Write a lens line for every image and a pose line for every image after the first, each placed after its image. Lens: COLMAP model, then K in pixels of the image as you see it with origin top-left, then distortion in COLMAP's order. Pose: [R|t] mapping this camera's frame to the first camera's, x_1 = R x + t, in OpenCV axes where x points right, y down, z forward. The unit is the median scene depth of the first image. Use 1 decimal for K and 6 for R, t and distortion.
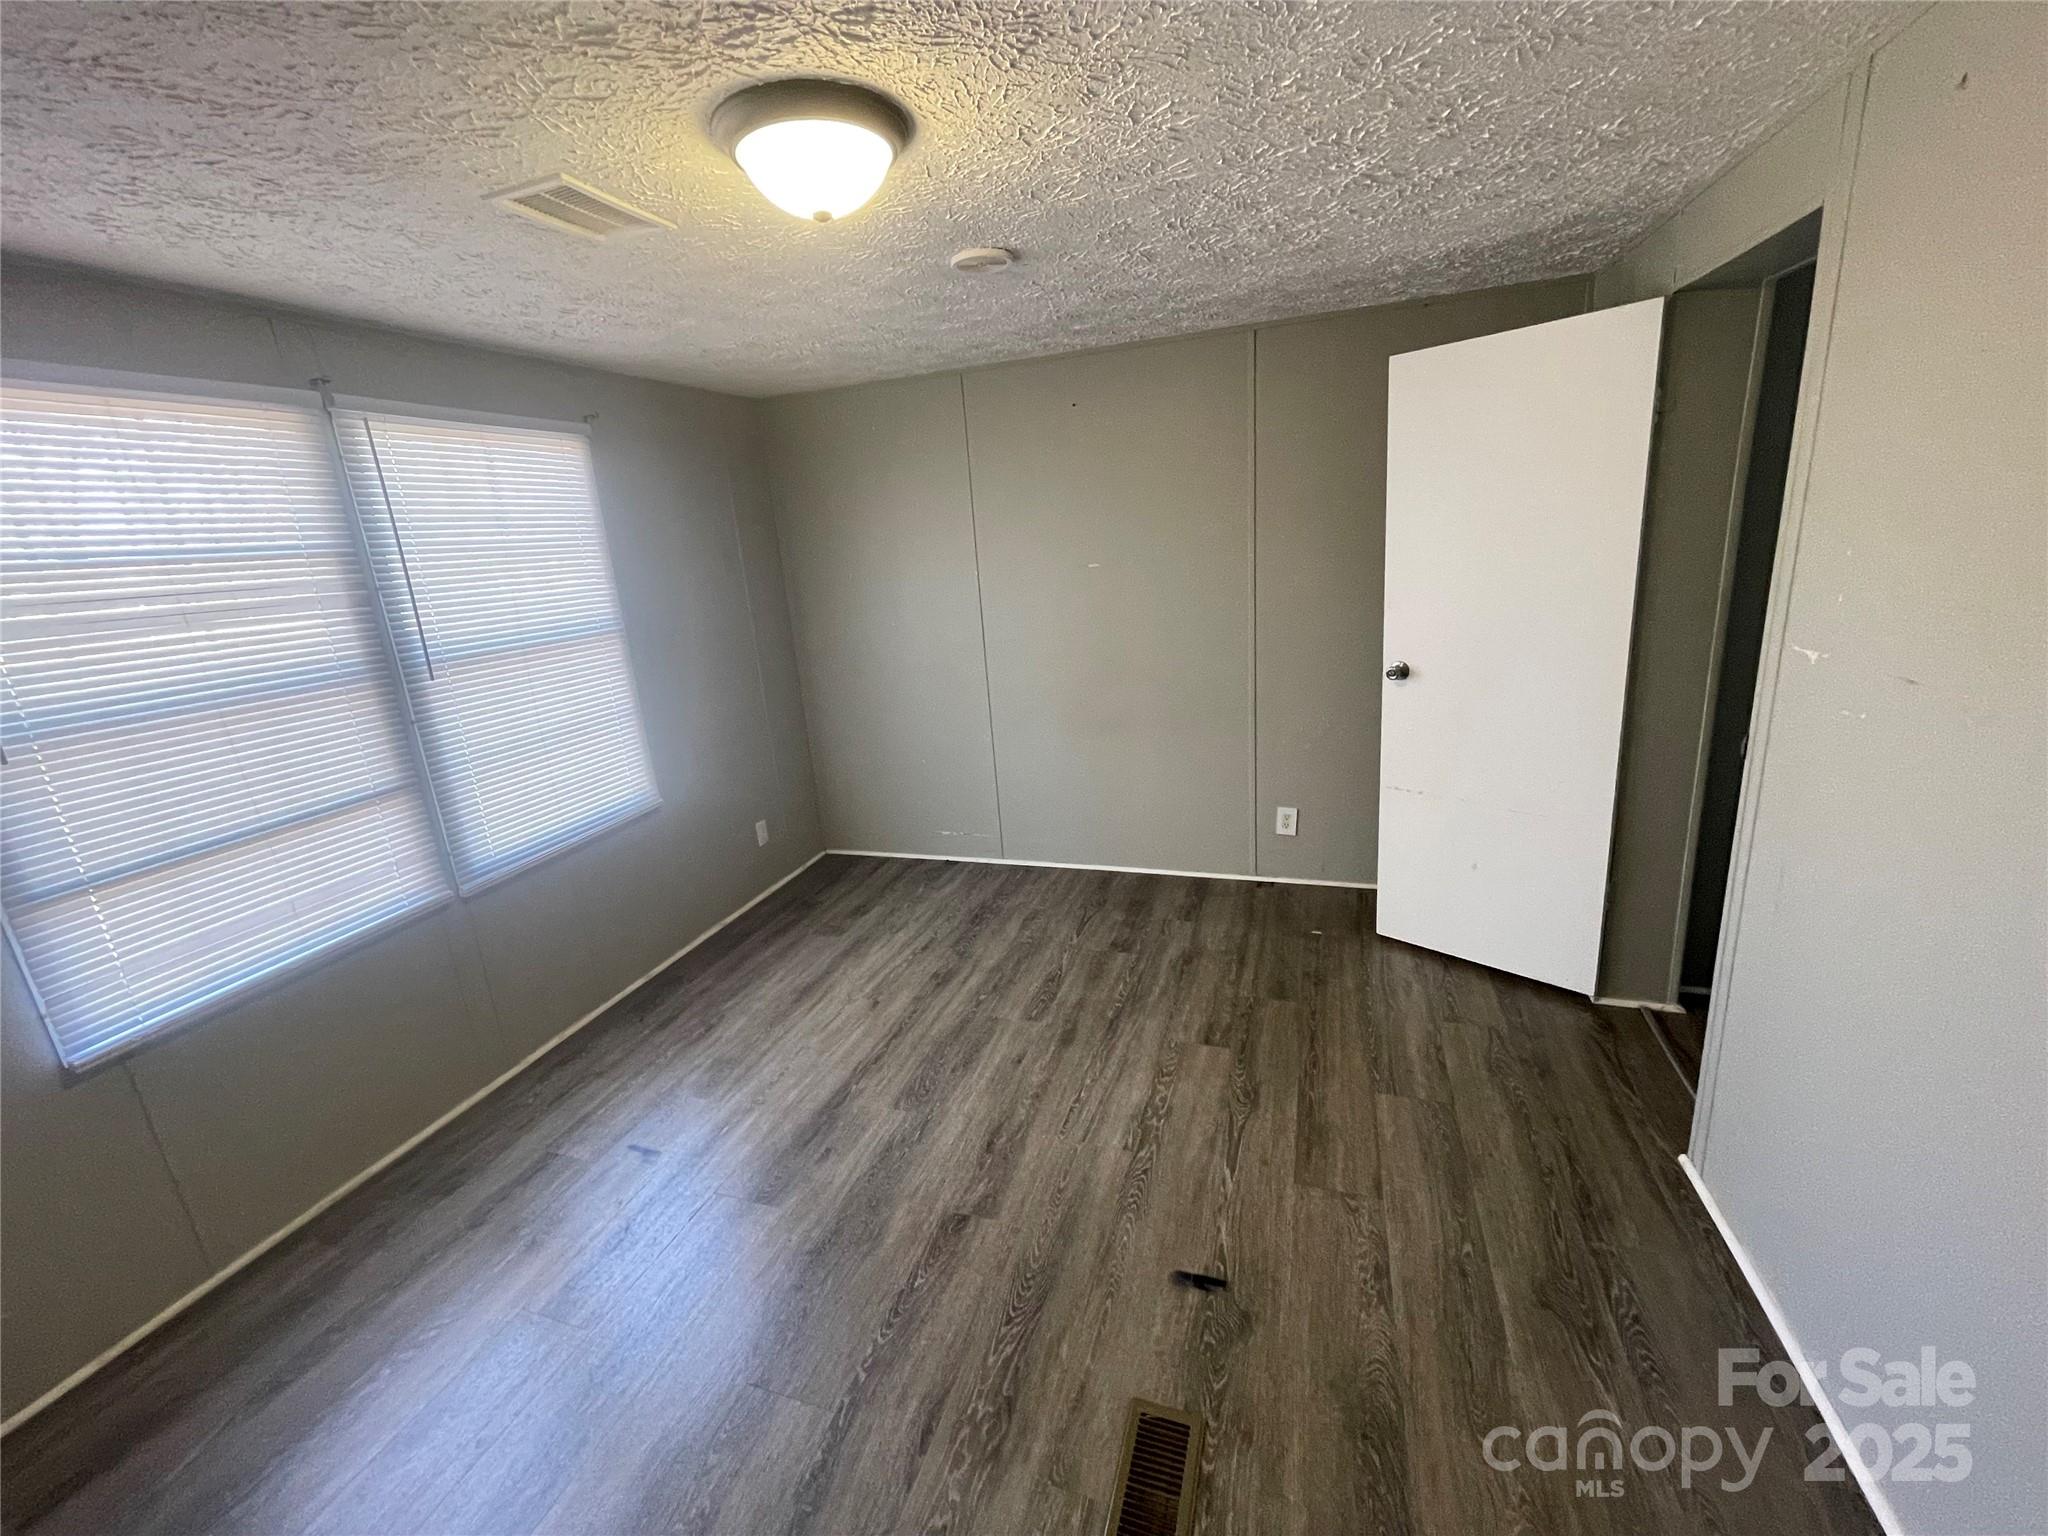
lens RADIAL K [[829.0, 0, 1024.2], [0, 829.0, 763.9], [0, 0, 1]] dist [-0.004164, 0.000686]
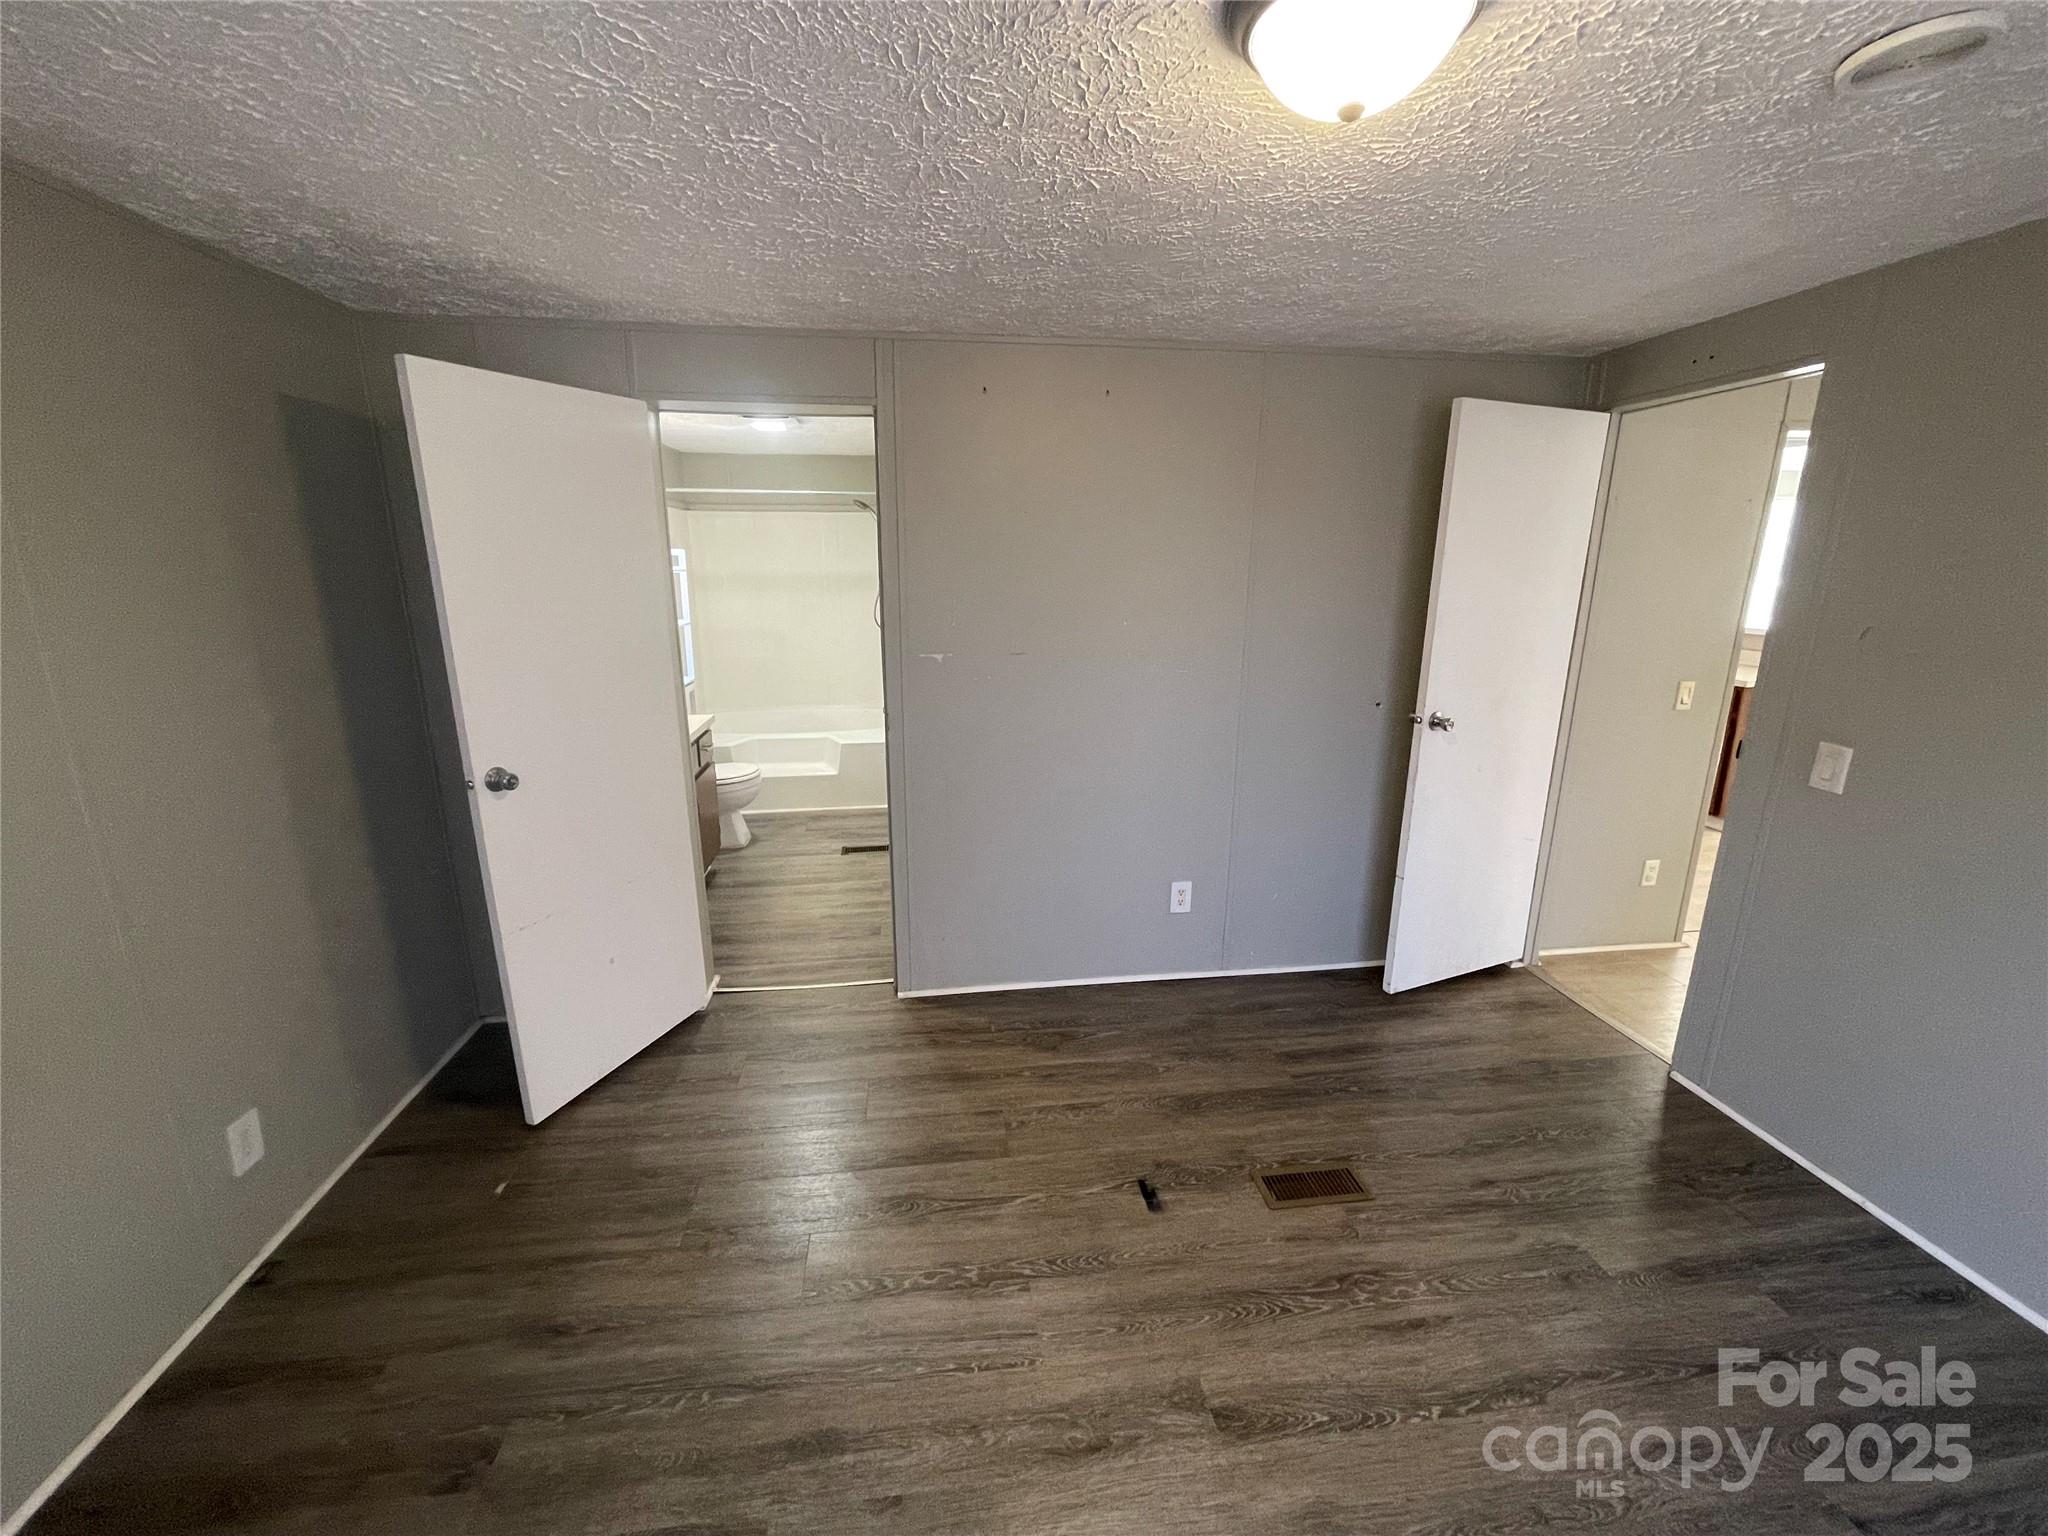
lens RADIAL K [[829.0, 0, 1014.9], [0, 829.0, 778.1], [0, 0, 1]] dist [-0.004164, 0.000686]
pose [[-0.443218, -0.155269, 0.882865, -0.632697], [0.277793, 0.912610, 0.299958, -0.316284], [-0.852285, 0.378200, -0.361352, 1.315743]]
